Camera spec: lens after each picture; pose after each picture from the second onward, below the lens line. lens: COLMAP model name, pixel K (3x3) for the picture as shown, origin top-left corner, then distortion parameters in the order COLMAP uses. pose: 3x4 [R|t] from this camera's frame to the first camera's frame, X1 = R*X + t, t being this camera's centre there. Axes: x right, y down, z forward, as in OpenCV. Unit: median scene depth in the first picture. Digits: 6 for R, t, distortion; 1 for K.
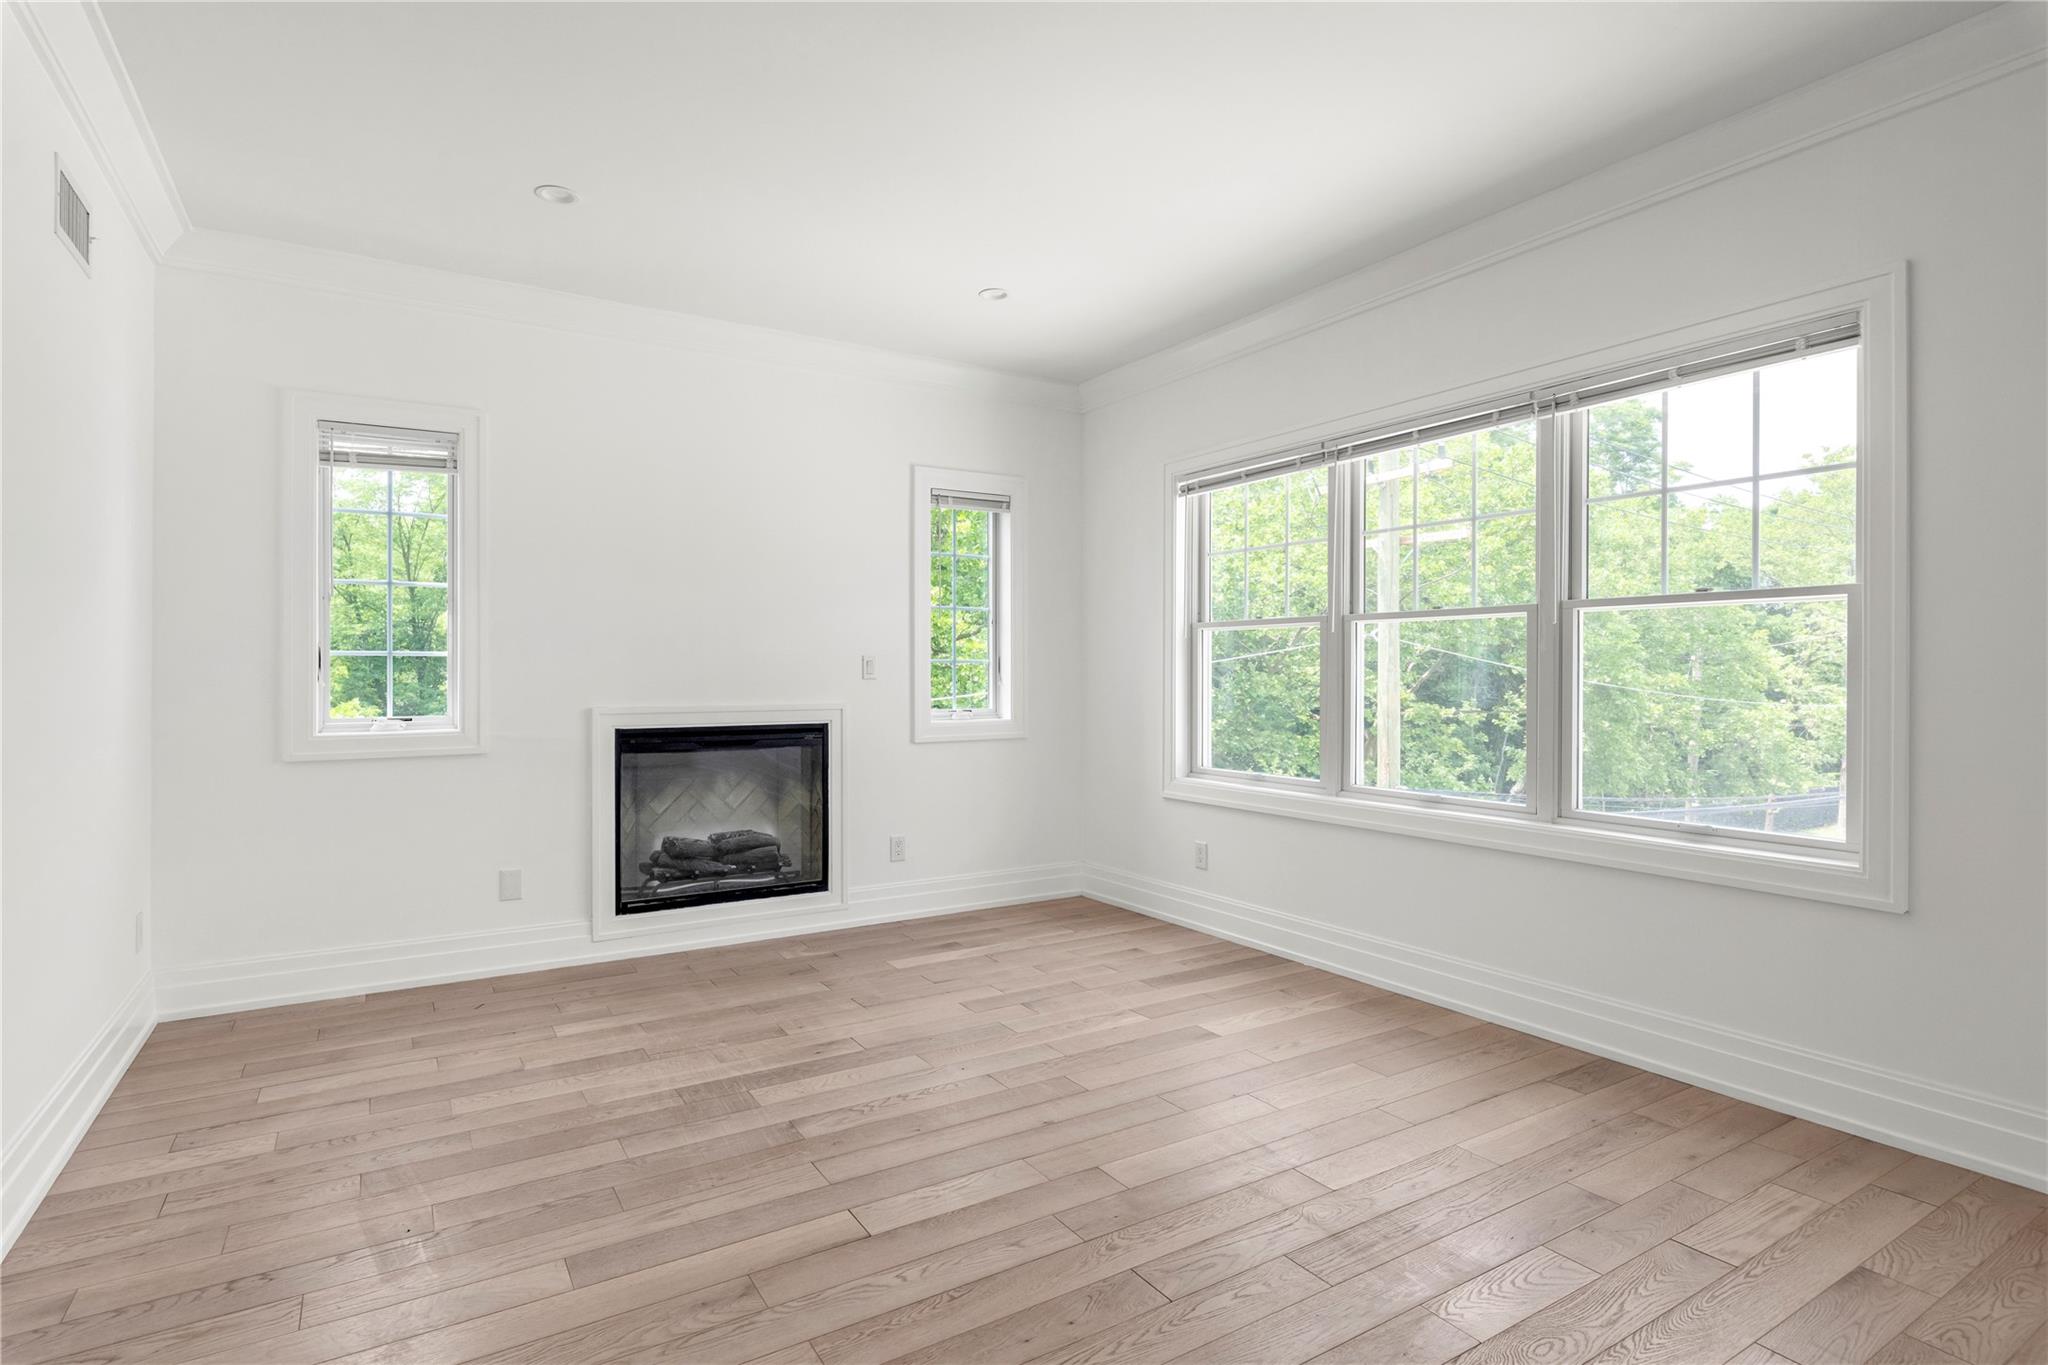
lens RADIAL K [[1022.7, 0, 1012.2], [0, 1022.7, 673.0], [0, 0, 1]] dist [0.002606, -0.001902]
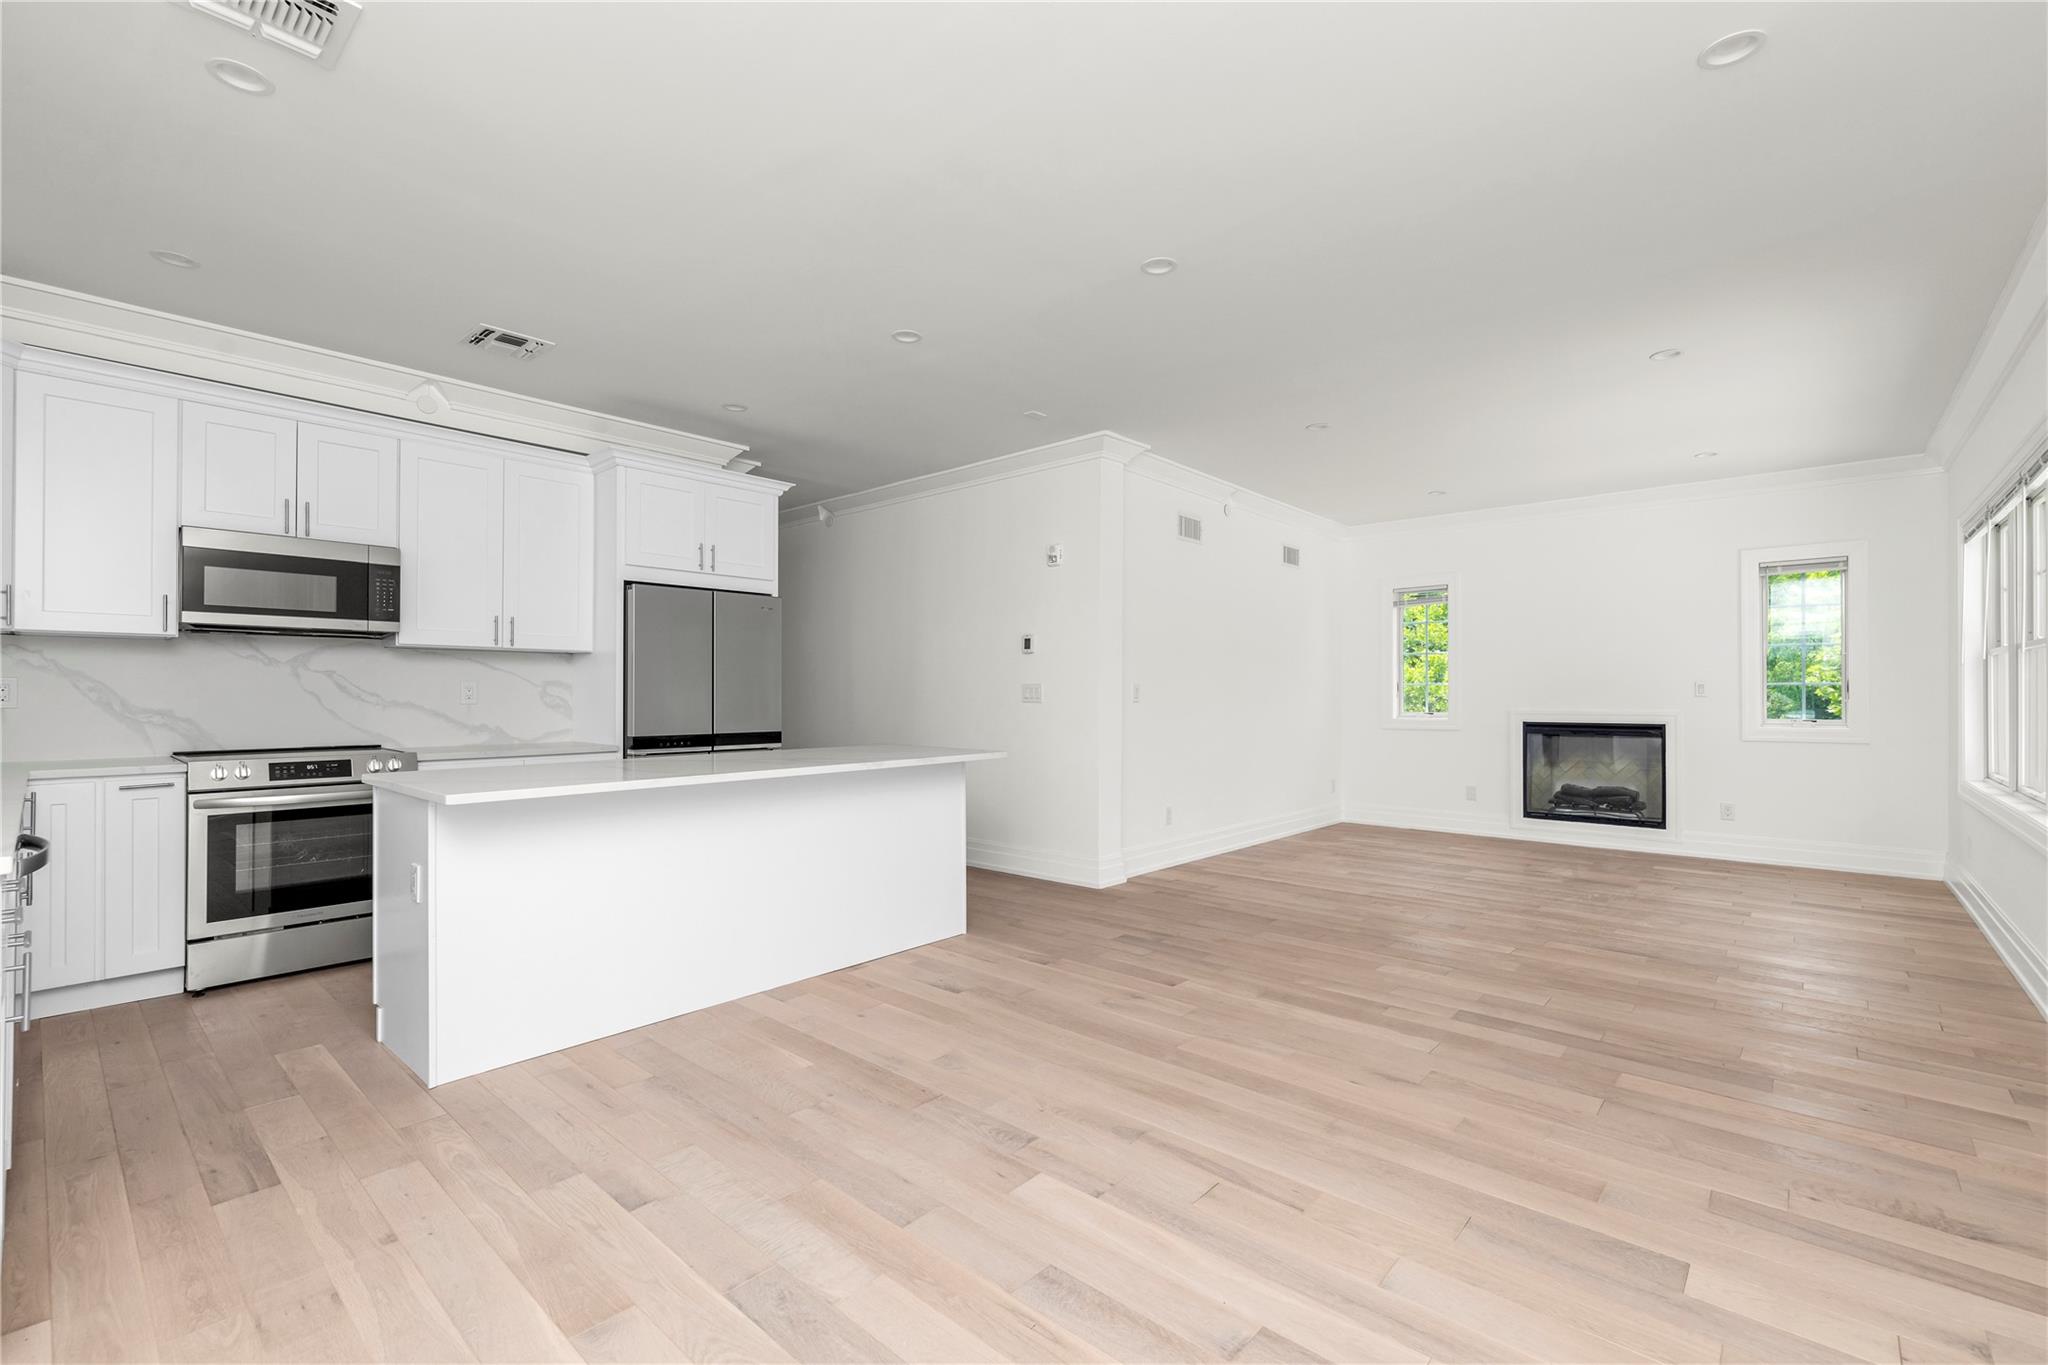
lens RADIAL K [[890.2, 0, 1017.4], [0, 890.2, 683.4], [0, 0, 1]] dist [0.000963, 0.000663]
pose [[0.283582, -0.011439, -0.958880, 1.007873], [0.001742, 0.999933, -0.011414, -0.000016], [0.958946, 0.001567, 0.283583, -0.422838]]
